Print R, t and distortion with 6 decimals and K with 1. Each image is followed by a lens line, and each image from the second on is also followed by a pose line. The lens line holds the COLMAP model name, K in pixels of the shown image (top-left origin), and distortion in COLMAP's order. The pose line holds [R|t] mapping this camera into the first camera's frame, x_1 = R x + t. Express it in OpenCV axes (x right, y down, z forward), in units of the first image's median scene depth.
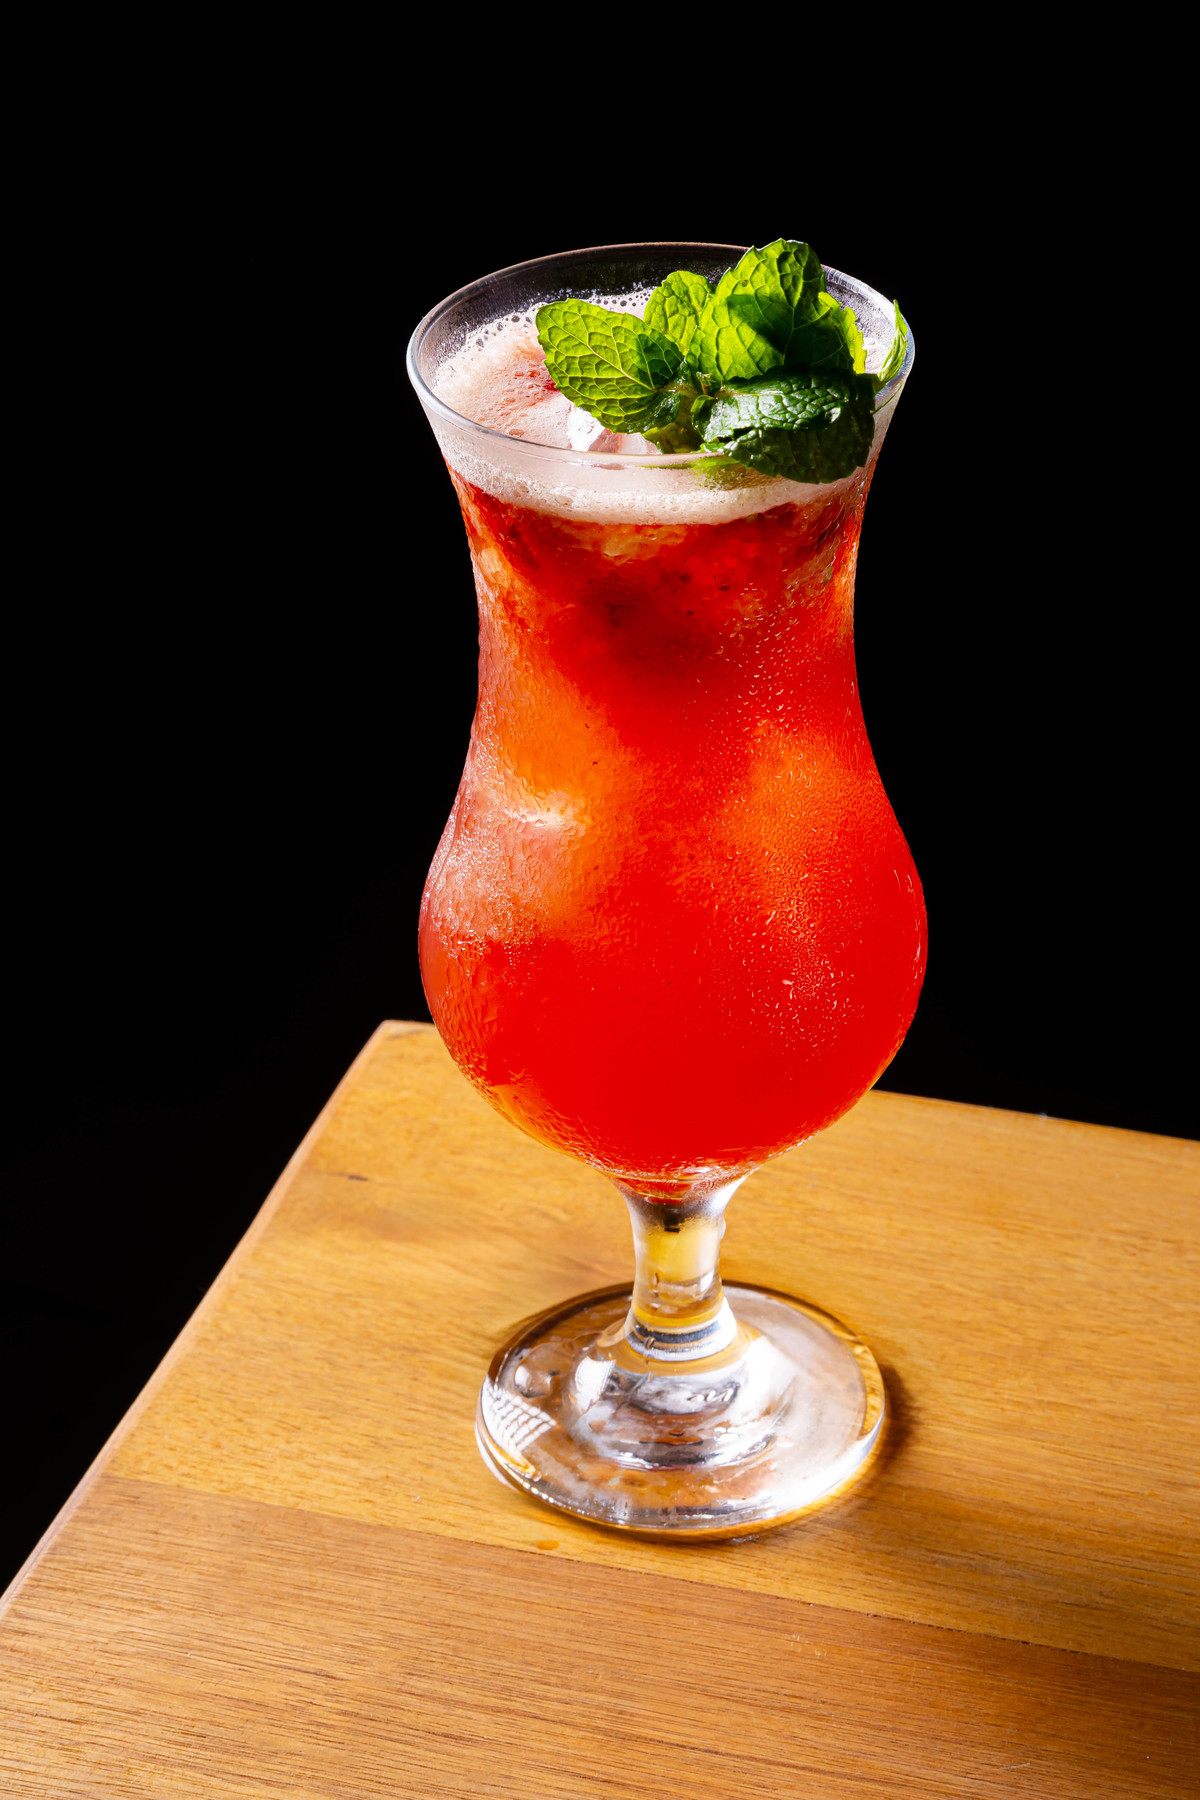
lens RADIAL K [[5514.5, 0, 600.0], [0, 5514.5, 900.0], [0, 0, 1]] dist [-0.234076, -0.123937]
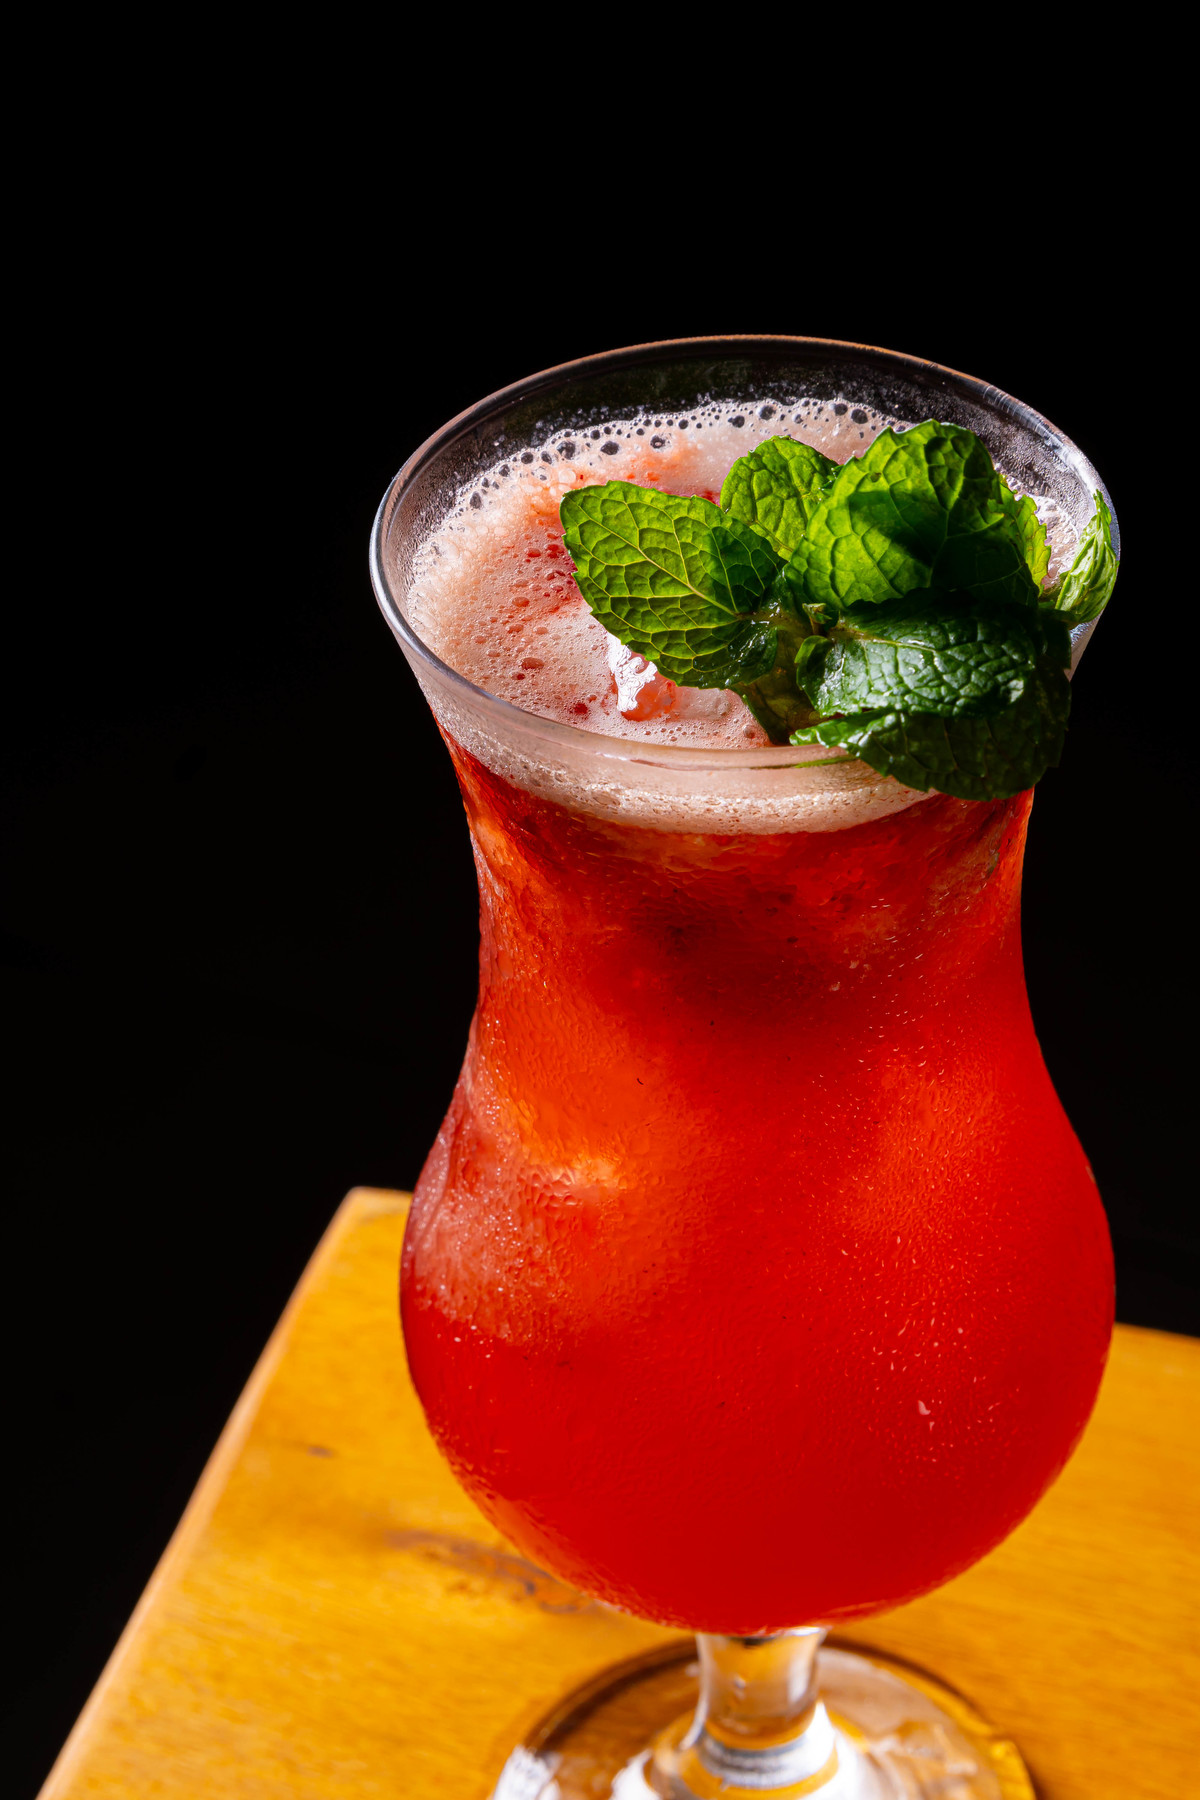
lens RADIAL K [[5514.5, 0, 600.0], [0, 5514.5, 900.0], [0, 0, 1]] dist [-0.234076, -0.123937]
pose [[0.999947, -0.009760, 0.003174, -0.009424], [0.009346, 0.993737, 0.111351, -0.132870], [-0.004241, -0.111316, 0.993776, 0.325120]]
